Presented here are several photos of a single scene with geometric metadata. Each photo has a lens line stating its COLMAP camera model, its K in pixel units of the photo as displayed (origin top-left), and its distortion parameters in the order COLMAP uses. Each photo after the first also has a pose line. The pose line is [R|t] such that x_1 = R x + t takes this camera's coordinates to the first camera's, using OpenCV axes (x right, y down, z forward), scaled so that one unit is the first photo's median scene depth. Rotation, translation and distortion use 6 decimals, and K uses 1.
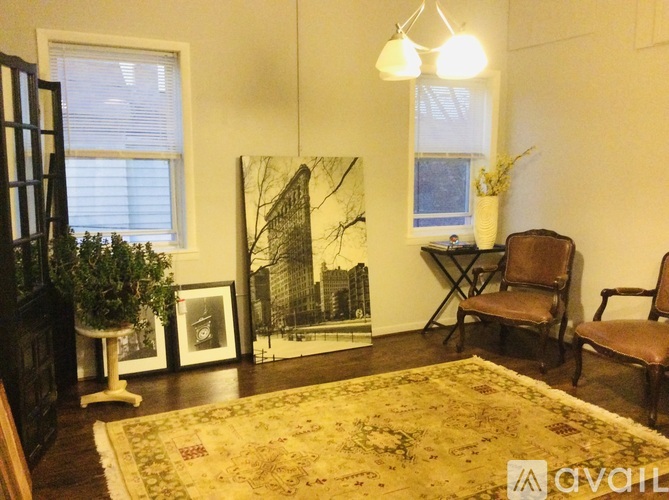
lens RADIAL K [[616.5, 0, 343.2], [0, 616.5, 250.4], [0, 0, 1]] dist [0.107668, -0.200409]
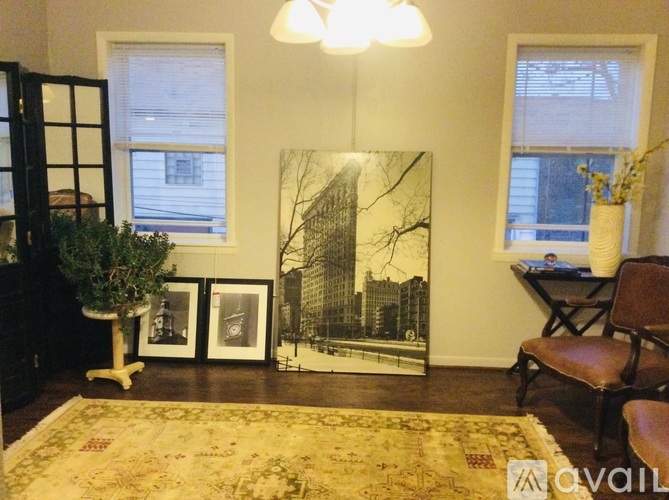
lens RADIAL K [[616.5, 0, 343.2], [0, 616.5, 250.4], [0, 0, 1]] dist [0.107668, -0.200409]
pose [[0.856273, 0.087266, -0.509098, 0.400330], [-0.085254, 0.995984, 0.027332, -0.032128], [0.509438, 0.019999, 0.860275, 0.235004]]
